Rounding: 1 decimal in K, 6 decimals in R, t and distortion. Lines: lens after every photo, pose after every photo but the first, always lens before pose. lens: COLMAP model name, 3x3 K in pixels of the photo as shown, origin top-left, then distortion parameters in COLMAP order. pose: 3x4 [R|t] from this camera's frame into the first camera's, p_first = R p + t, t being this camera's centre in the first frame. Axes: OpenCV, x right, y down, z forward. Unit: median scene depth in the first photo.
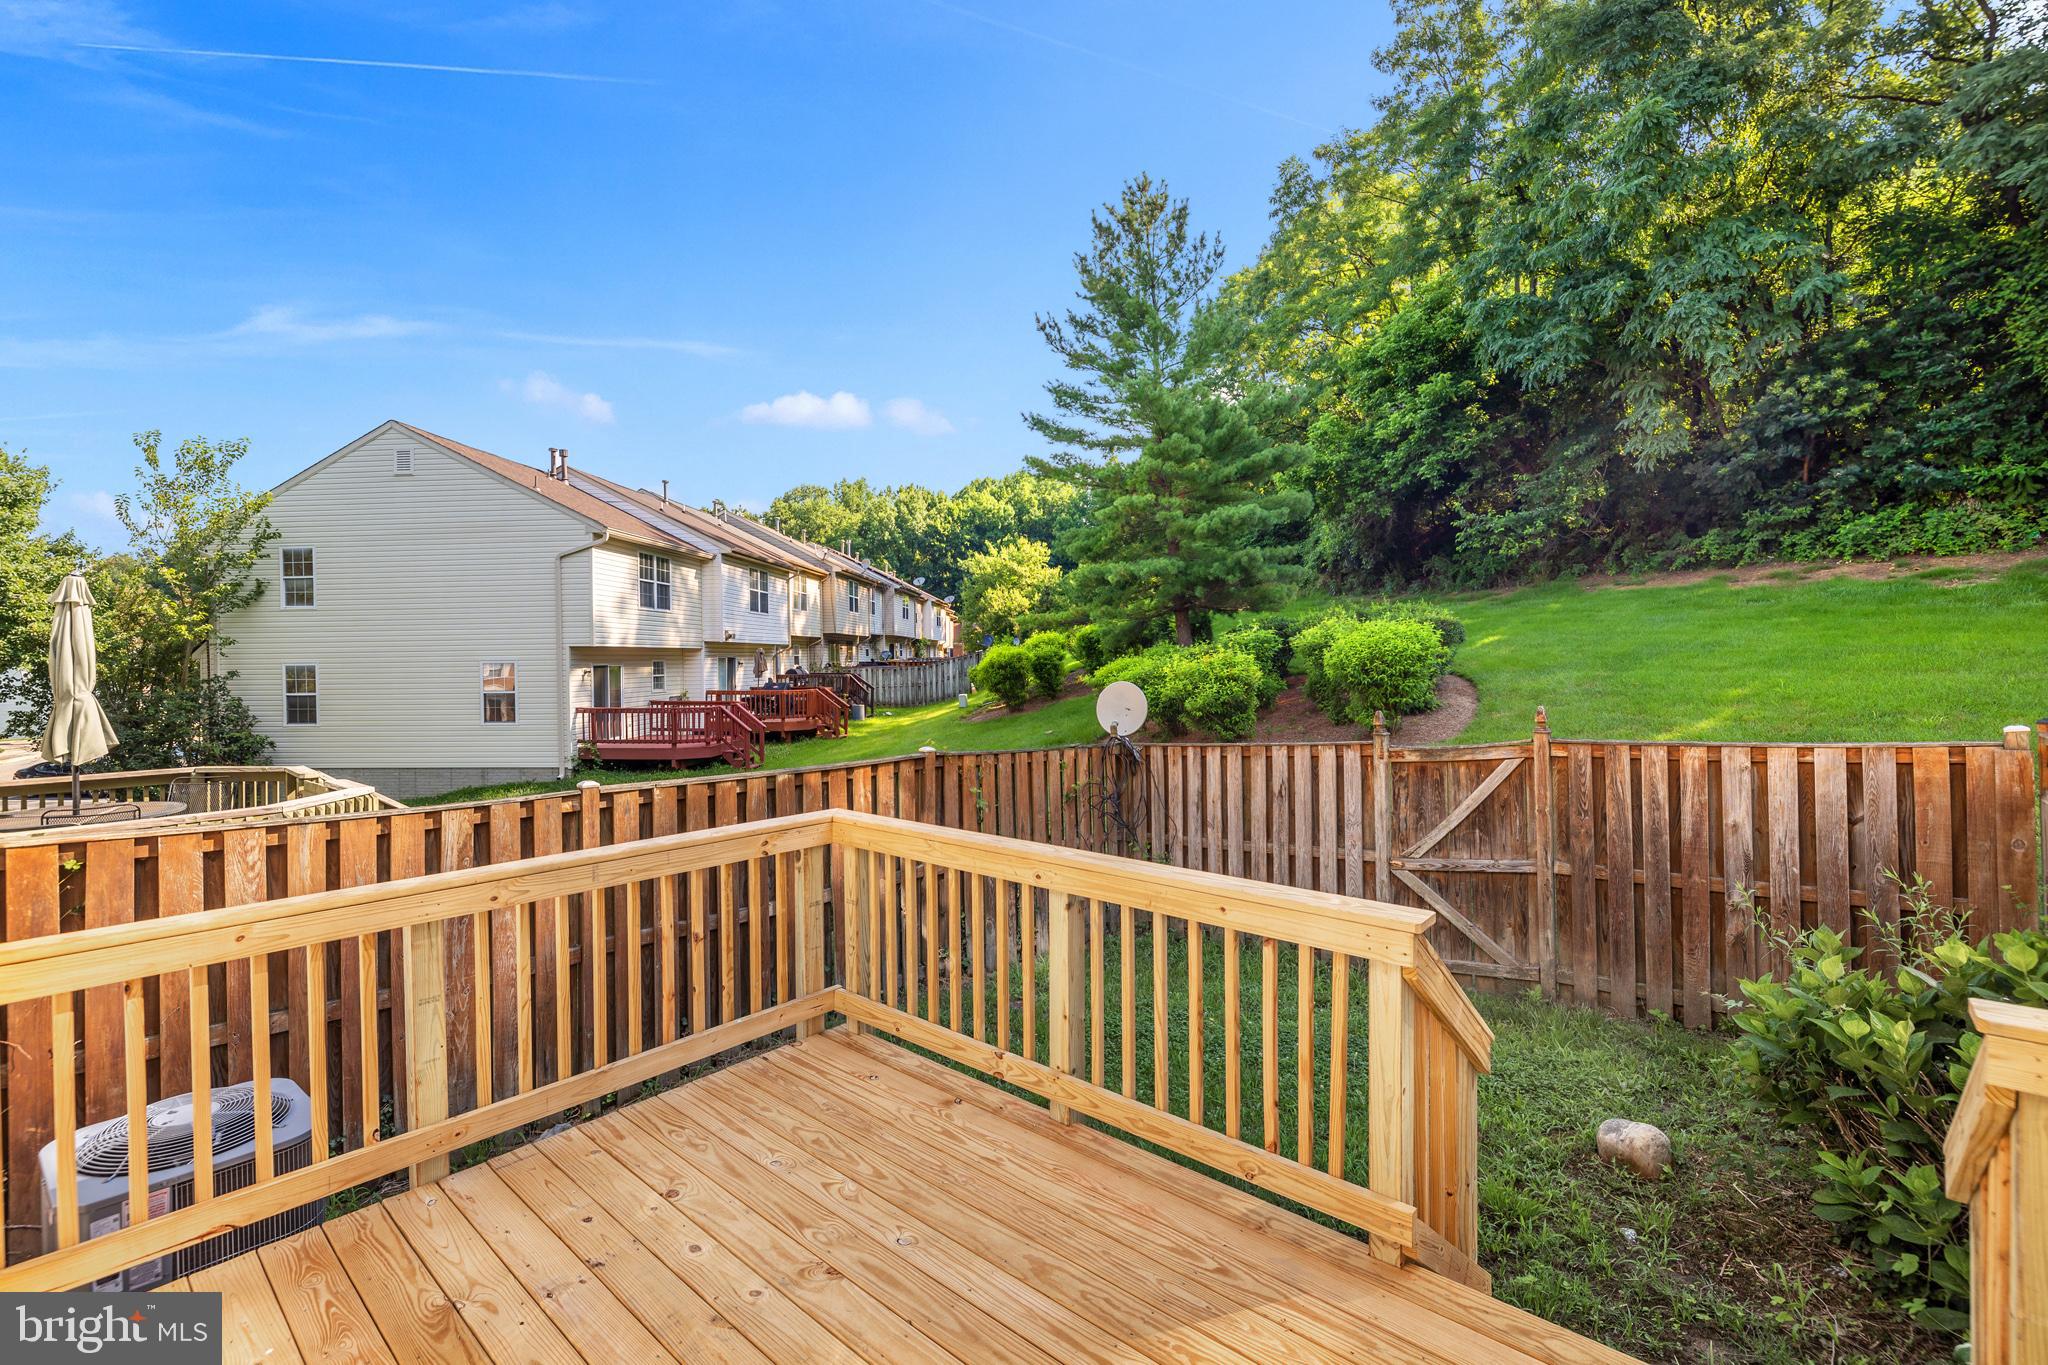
lens RADIAL K [[899.7, 0, 1024.0], [0, 899.7, 682.5], [0, 0, 1]] dist [-0.001184, -0.000113]
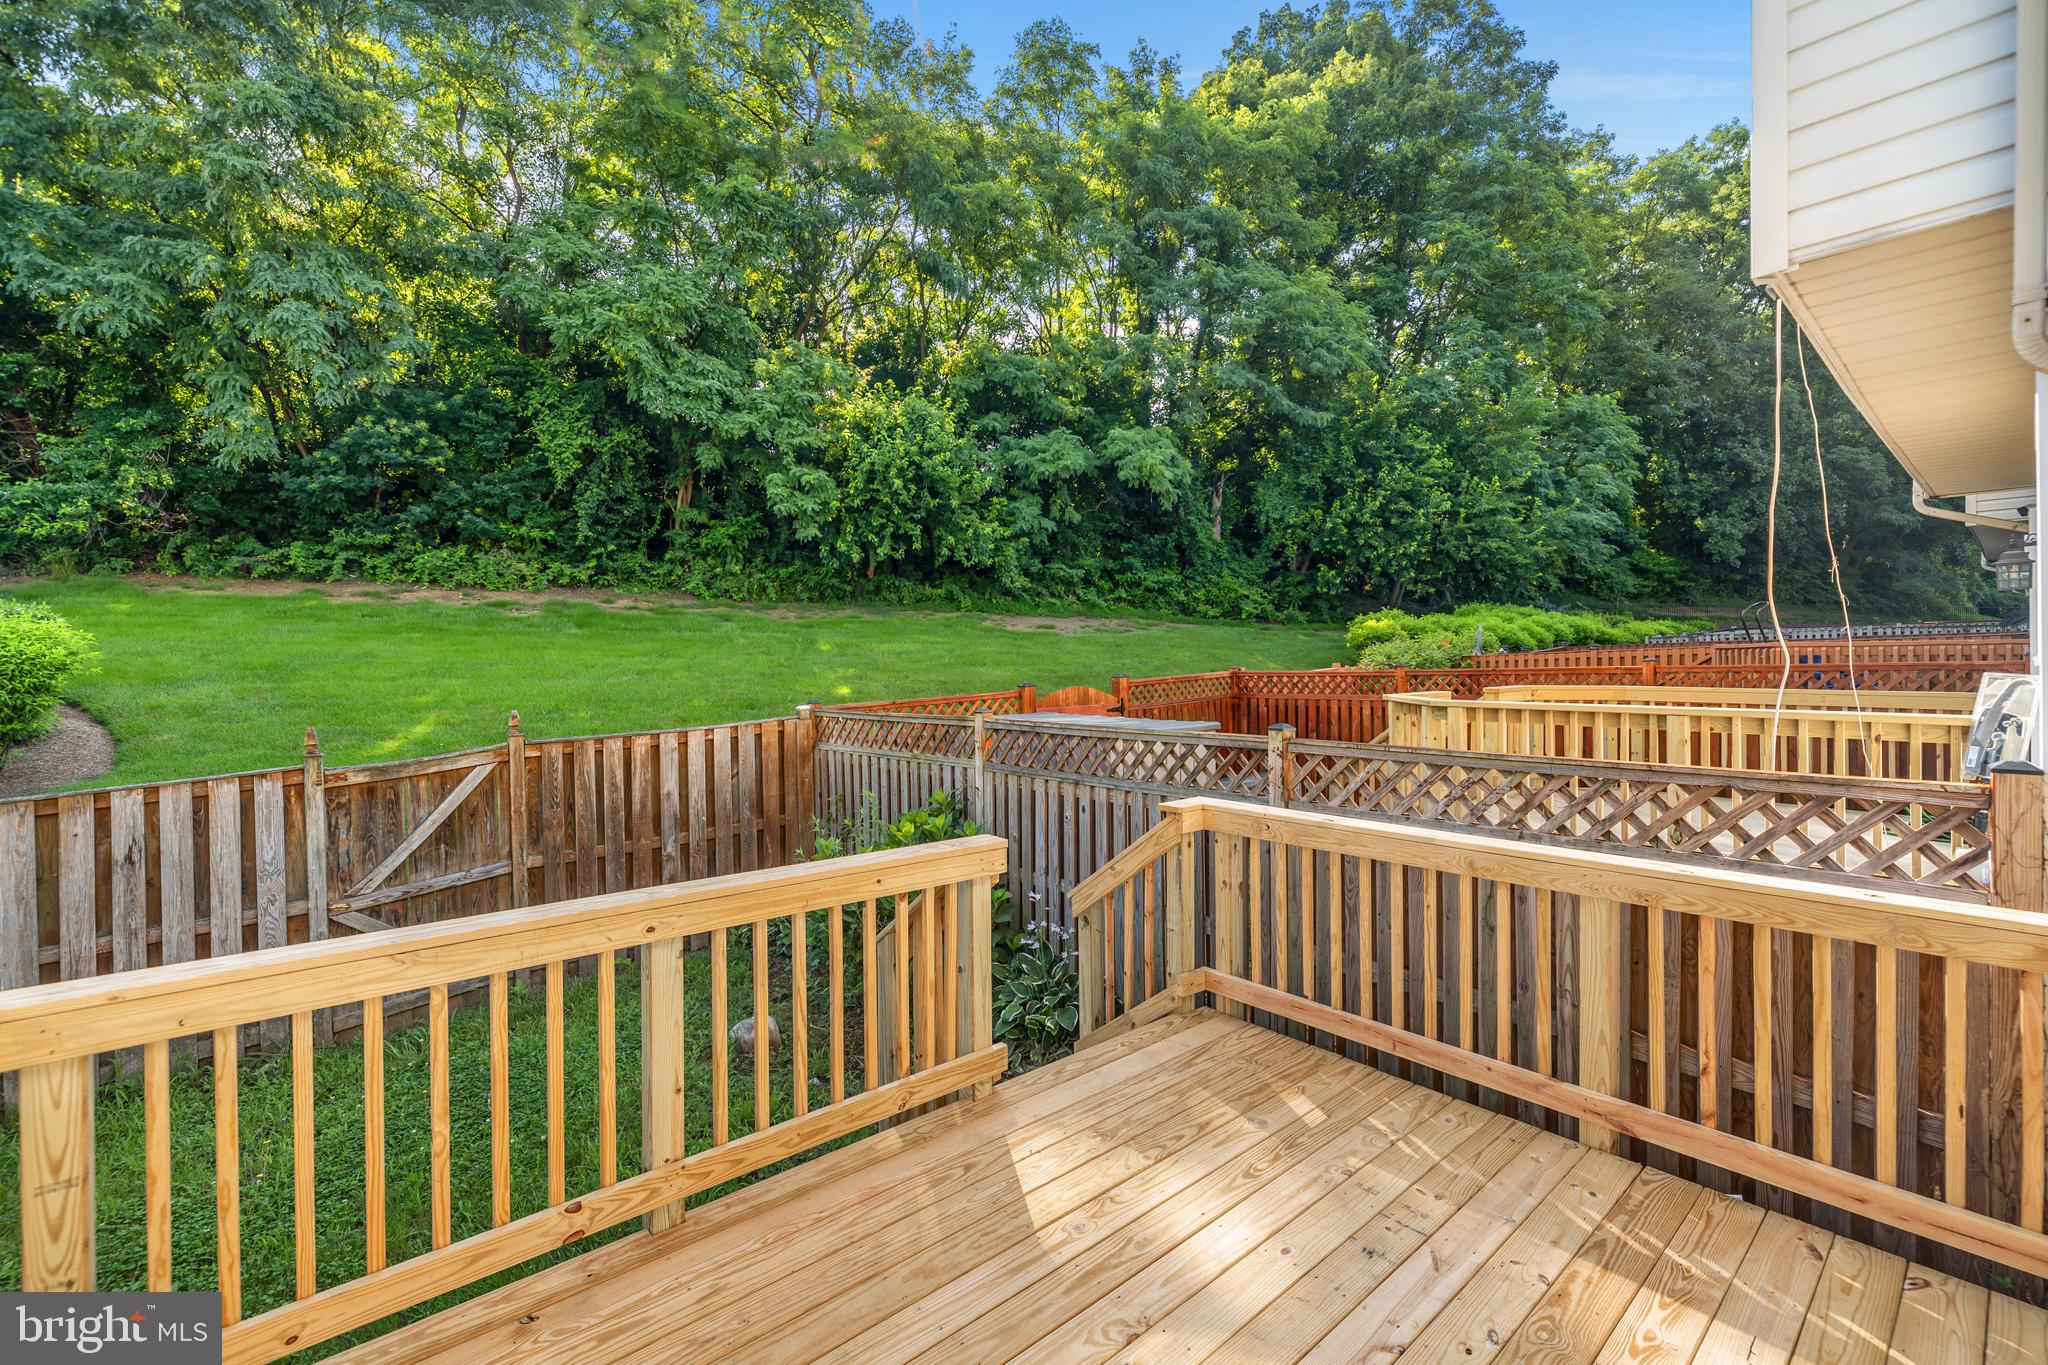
lens RADIAL K [[864.5, 0, 1024.0], [0, 864.5, 682.5], [0, 0, 1]] dist [-0.002262, -0.000220]
pose [[0.140211, -0.013021, 0.990036, -0.100853], [0.027559, 0.999577, 0.009243, 0.000341], [-0.989738, 0.025988, 0.140511, 0.084409]]
